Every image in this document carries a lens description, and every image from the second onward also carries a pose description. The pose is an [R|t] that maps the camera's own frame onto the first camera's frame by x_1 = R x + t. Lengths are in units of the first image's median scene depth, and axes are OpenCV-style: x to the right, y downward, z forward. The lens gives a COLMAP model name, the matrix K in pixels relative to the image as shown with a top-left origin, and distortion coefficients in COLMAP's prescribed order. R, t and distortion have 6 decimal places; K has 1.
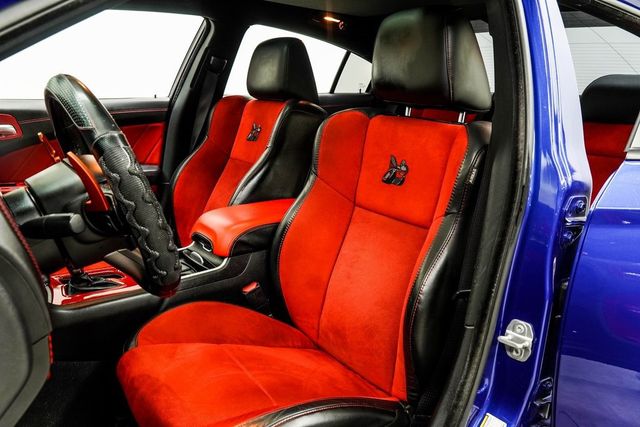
lens RADIAL K [[565.6, 0, 320.0], [0, 565.6, 213.5], [0, 0, 1]] dist [-0.009519, -0.003129]
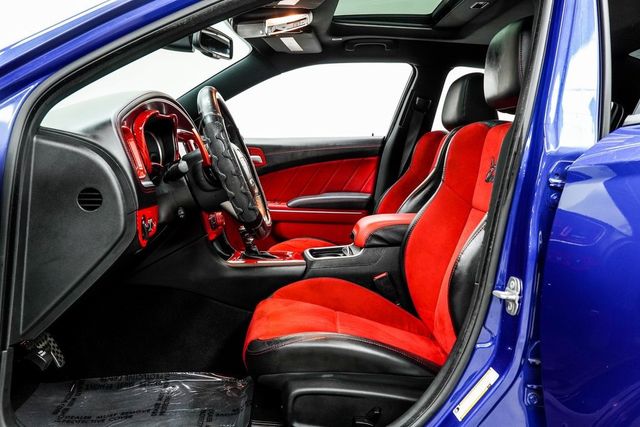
lens RADIAL K [[626.8, 0, 320.0], [0, 626.8, 213.5], [0, 0, 1]] dist [-0.005217, -0.001882]
pose [[0.831974, 0.023227, -0.554328, 0.361490], [-0.107848, 0.986836, -0.120516, 0.129142], [0.544232, 0.160049, 0.823527, -0.110834]]
